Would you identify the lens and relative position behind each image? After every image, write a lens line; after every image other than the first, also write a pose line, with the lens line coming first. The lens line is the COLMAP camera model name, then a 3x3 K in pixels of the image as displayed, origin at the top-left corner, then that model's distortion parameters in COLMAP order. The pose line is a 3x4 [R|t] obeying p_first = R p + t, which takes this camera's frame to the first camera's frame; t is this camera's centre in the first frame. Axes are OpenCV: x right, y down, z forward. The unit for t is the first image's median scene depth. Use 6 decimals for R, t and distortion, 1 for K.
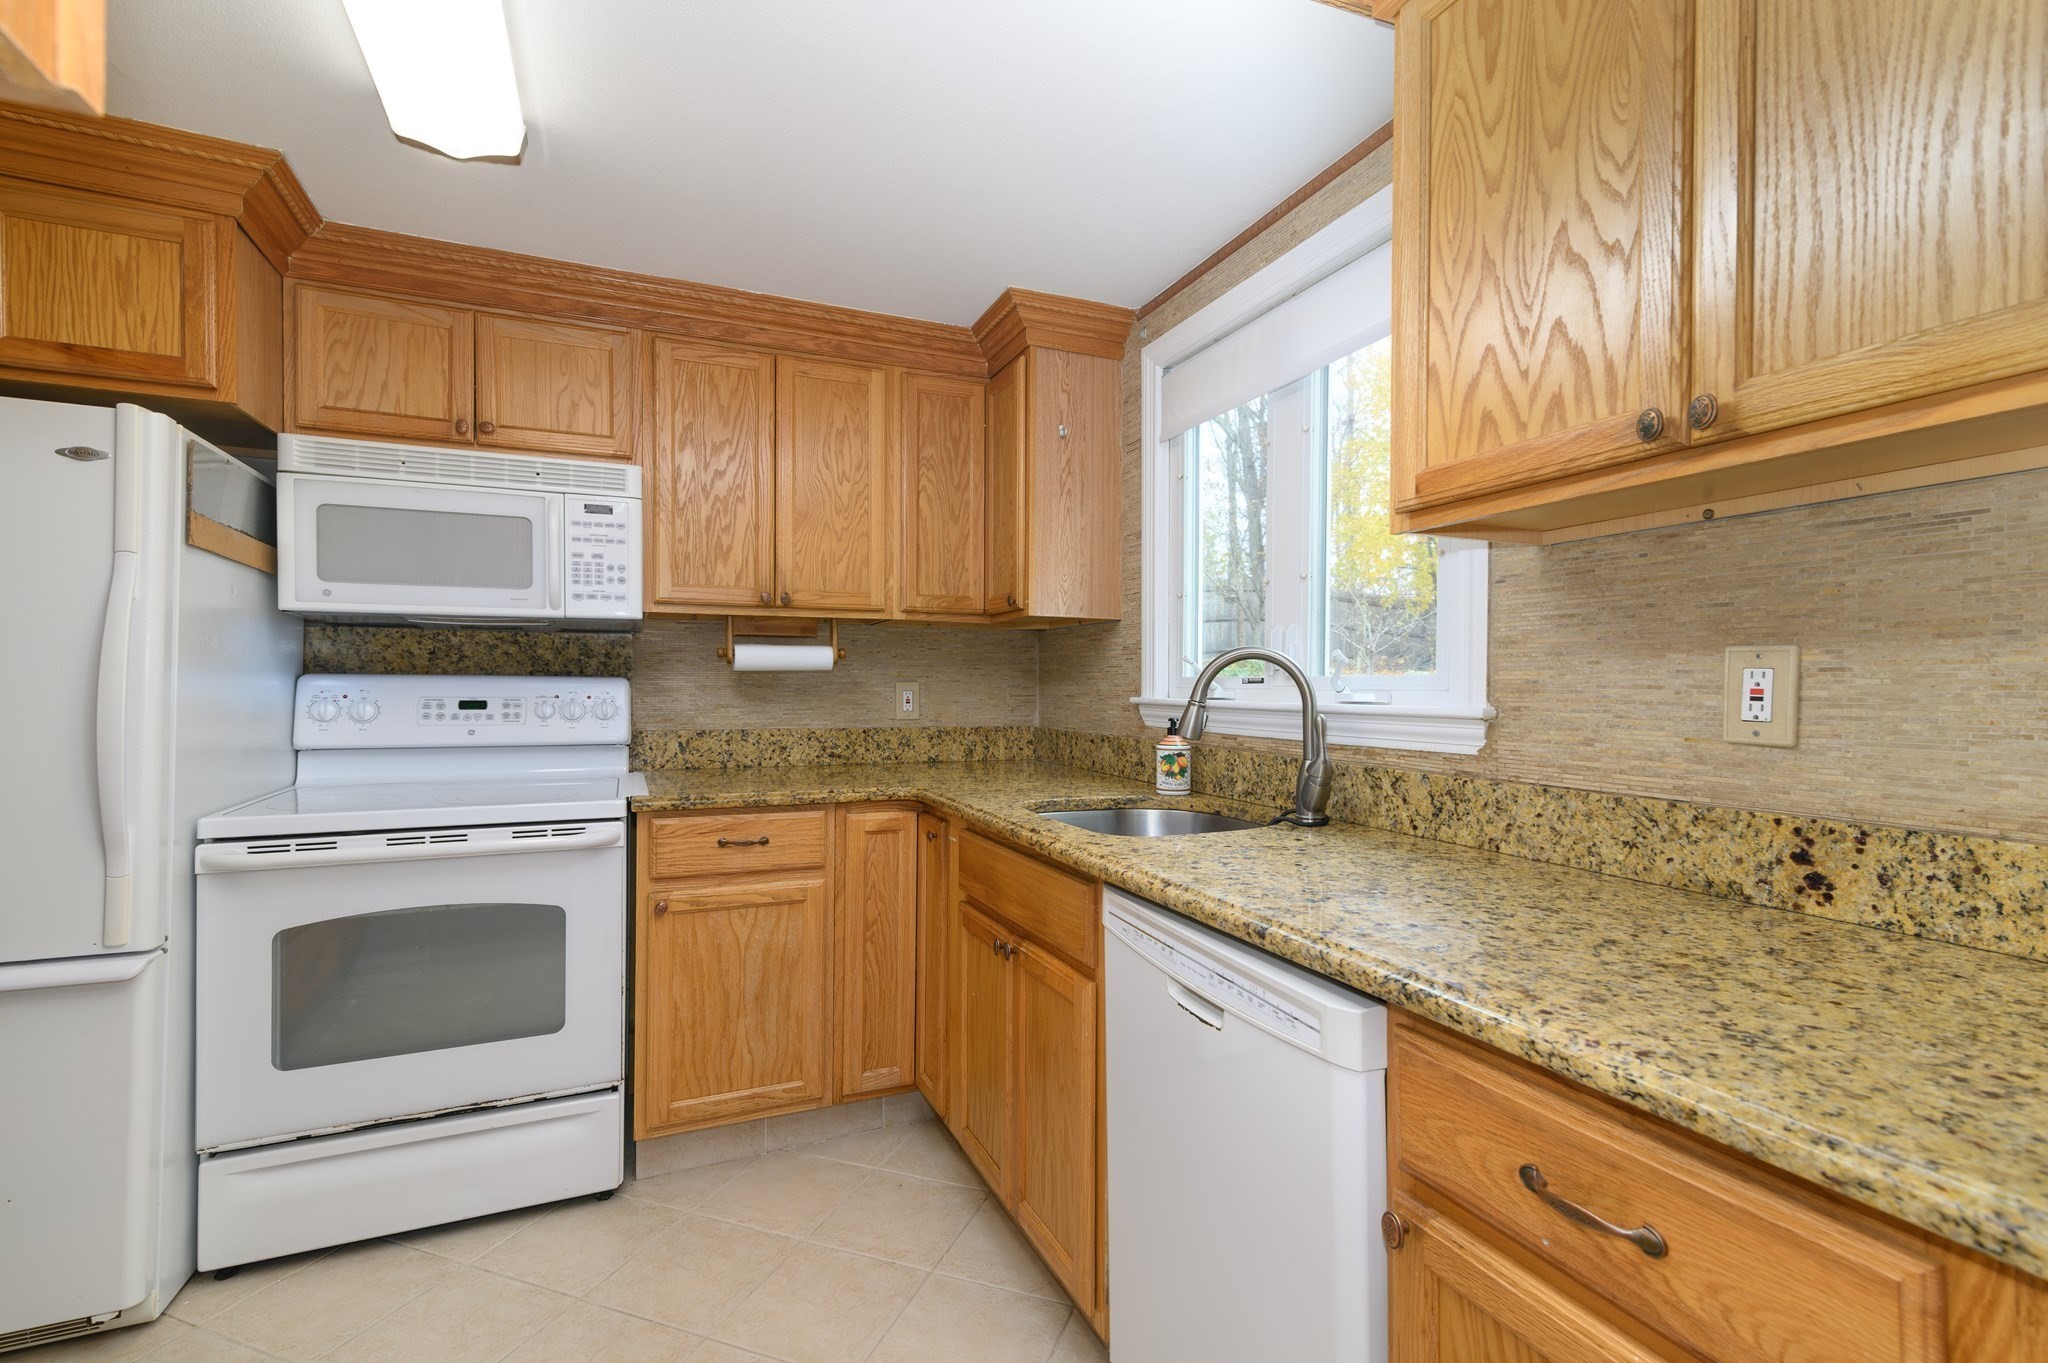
lens RADIAL K [[921.7, 0, 1024.0], [0, 921.7, 681.5], [0, 0, 1]] dist [0.016619, -0.001568]
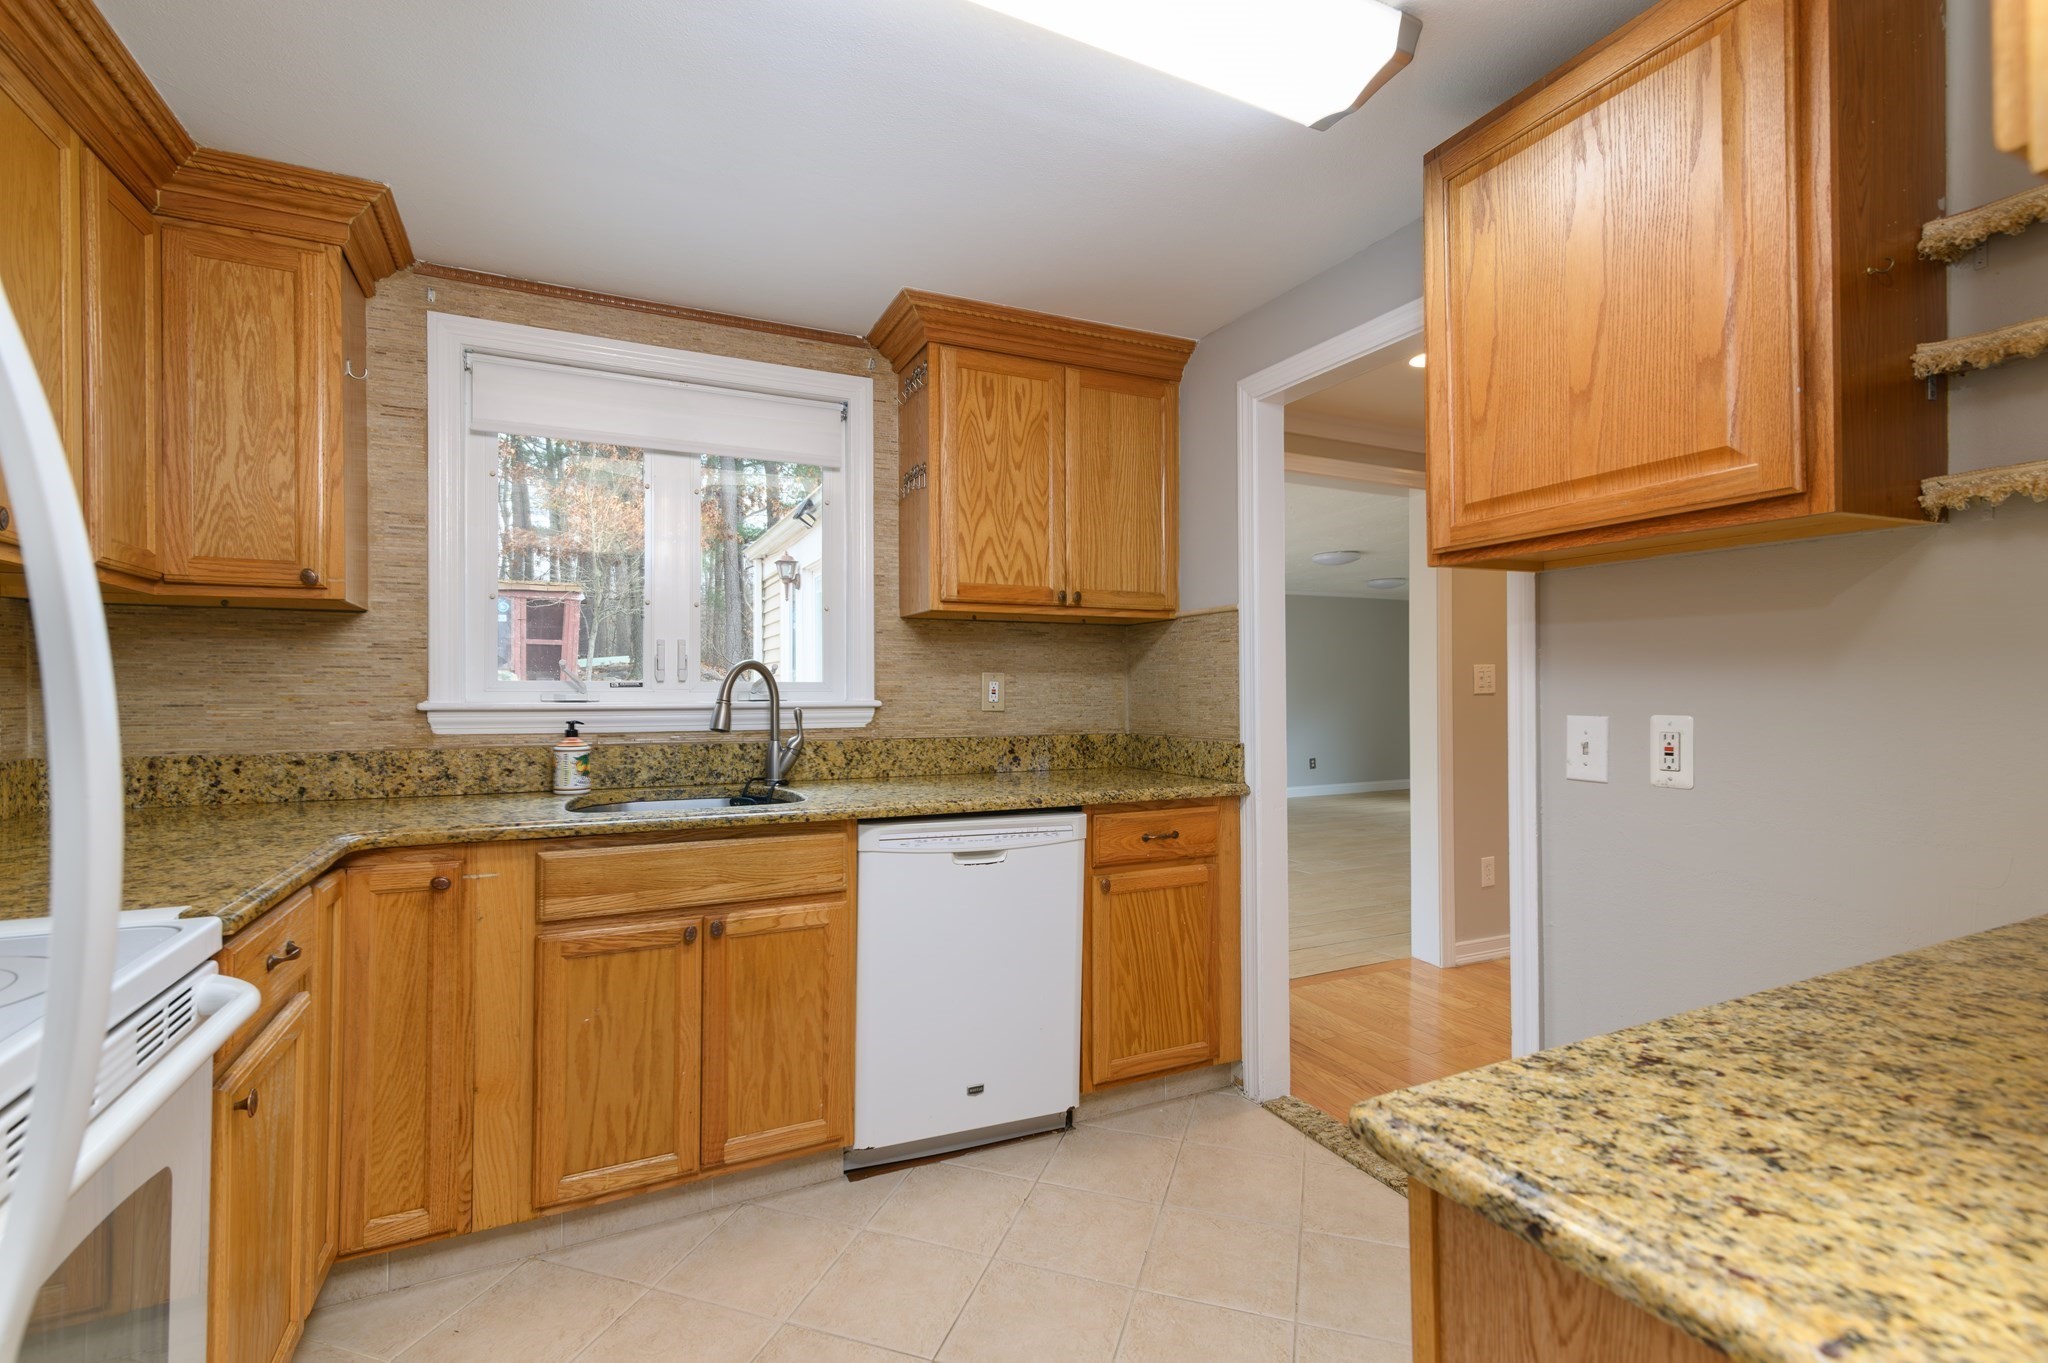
lens RADIAL K [[921.7, 0, 1024.0], [0, 921.7, 681.5], [0, 0, 1]] dist [0.016619, -0.001568]
pose [[-0.054582, 0.004826, 0.998498, -1.463497], [-0.002850, 0.999983, -0.004989, -0.001354], [-0.998505, -0.003118, -0.054568, 0.875876]]
